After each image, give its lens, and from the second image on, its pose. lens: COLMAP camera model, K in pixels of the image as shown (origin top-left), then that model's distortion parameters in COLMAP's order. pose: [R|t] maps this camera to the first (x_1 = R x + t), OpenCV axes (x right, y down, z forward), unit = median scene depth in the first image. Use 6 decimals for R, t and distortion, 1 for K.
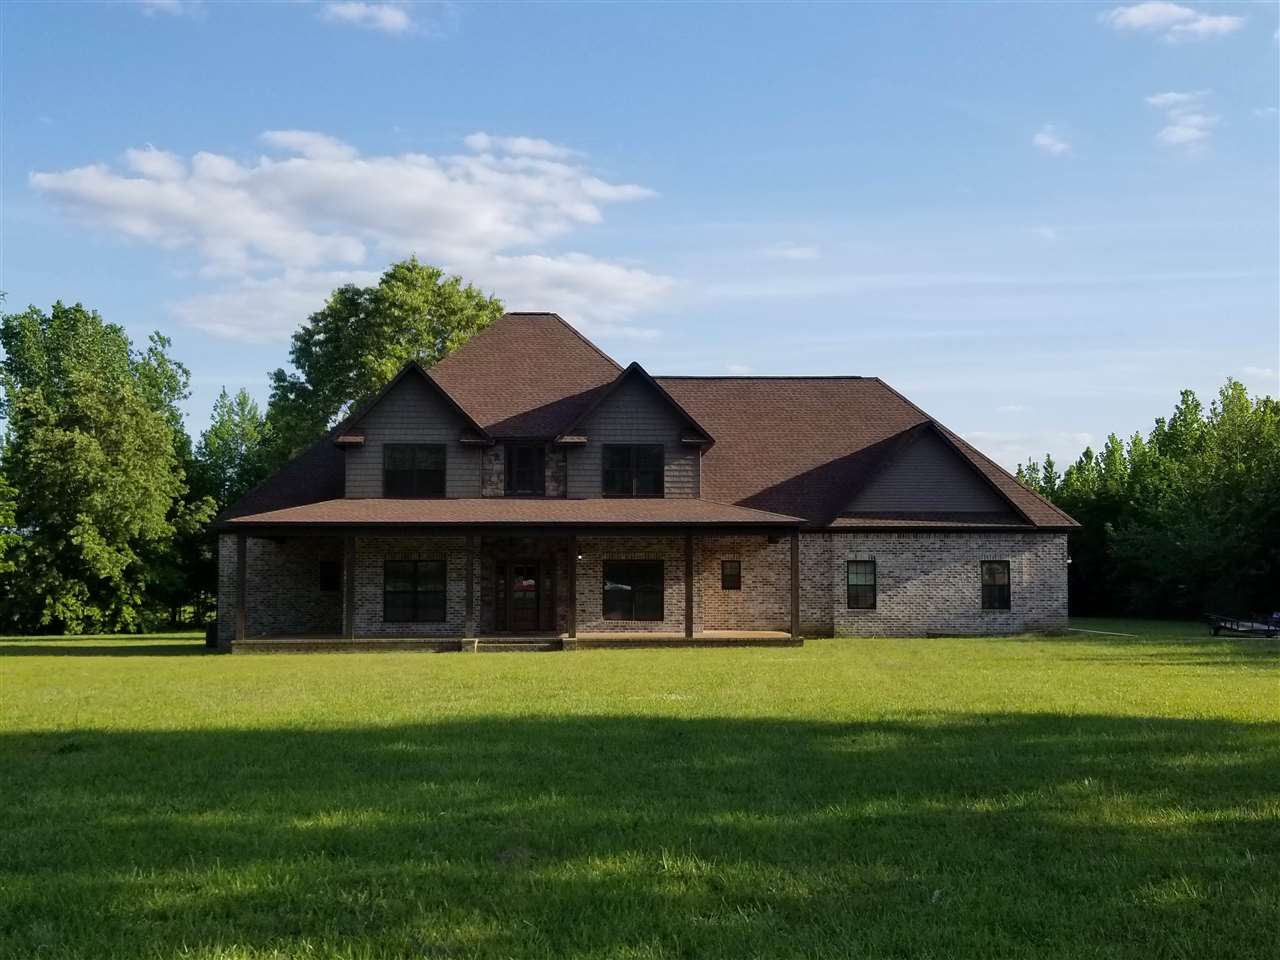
lens RADIAL K [[1188.3, 0, 639.4], [0, 1188.3, 461.8], [0, 0, 1]] dist [0.057950, -0.012863]
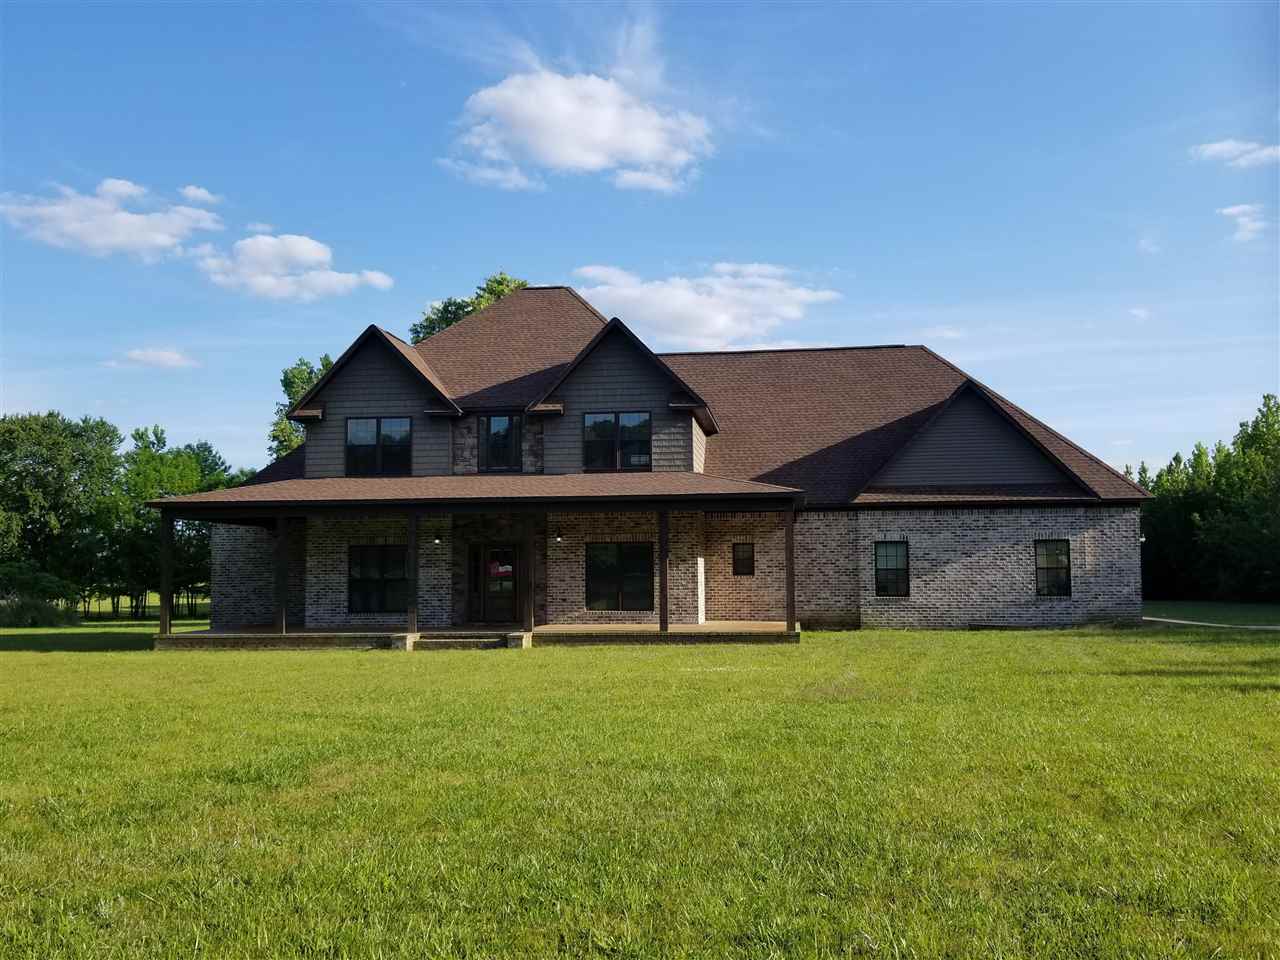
lens RADIAL K [[992.7, 0, 642.9], [0, 992.7, 472.1], [0, 0, 1]] dist [0.098600, -0.176445]
pose [[0.991483, -0.019458, -0.128778, 0.103325], [0.019547, 0.999809, -0.000572, 0.029562], [0.128764, -0.001950, 0.991673, 0.253890]]
